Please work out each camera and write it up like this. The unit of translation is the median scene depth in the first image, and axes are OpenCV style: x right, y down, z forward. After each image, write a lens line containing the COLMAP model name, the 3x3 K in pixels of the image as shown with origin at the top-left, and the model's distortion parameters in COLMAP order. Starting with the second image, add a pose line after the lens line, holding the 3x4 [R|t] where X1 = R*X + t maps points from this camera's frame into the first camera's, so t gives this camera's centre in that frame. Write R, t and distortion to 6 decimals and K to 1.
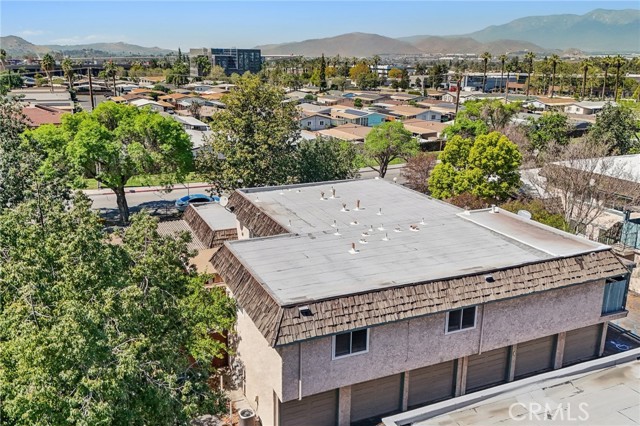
lens RADIAL K [[559.2, 0, 320.0], [0, 559.2, 213.0], [0, 0, 1]] dist [0.067004, -0.069092]
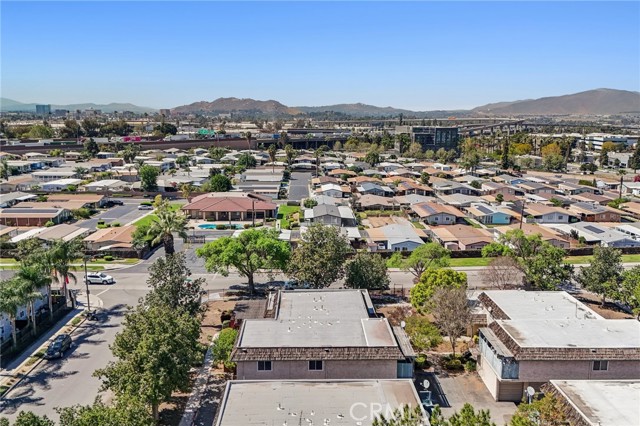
lens RADIAL K [[559.1, 0, 320.0], [0, 559.1, 213.0], [0, 0, 1]] dist [0.113671, -0.192648]
pose [[0.922072, 0.064835, -0.381549, 0.143700], [-0.100833, 0.992065, -0.075099, -0.035496], [0.373653, 0.107720, 0.921293, -0.162745]]
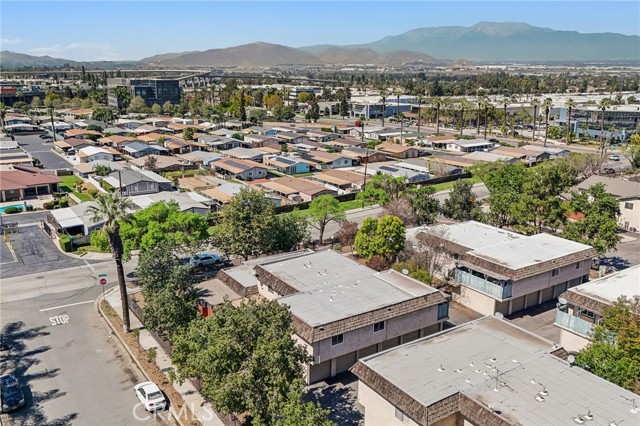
lens RADIAL K [[559.1, 0, 320.0], [0, 559.1, 213.0], [0, 0, 1]] dist [0.113671, -0.192648]
pose [[0.986195, -0.044718, 0.159434, -0.045605], [0.046680, 0.998873, -0.008579, -0.036555], [-0.158871, 0.015903, 0.987171, -0.170570]]
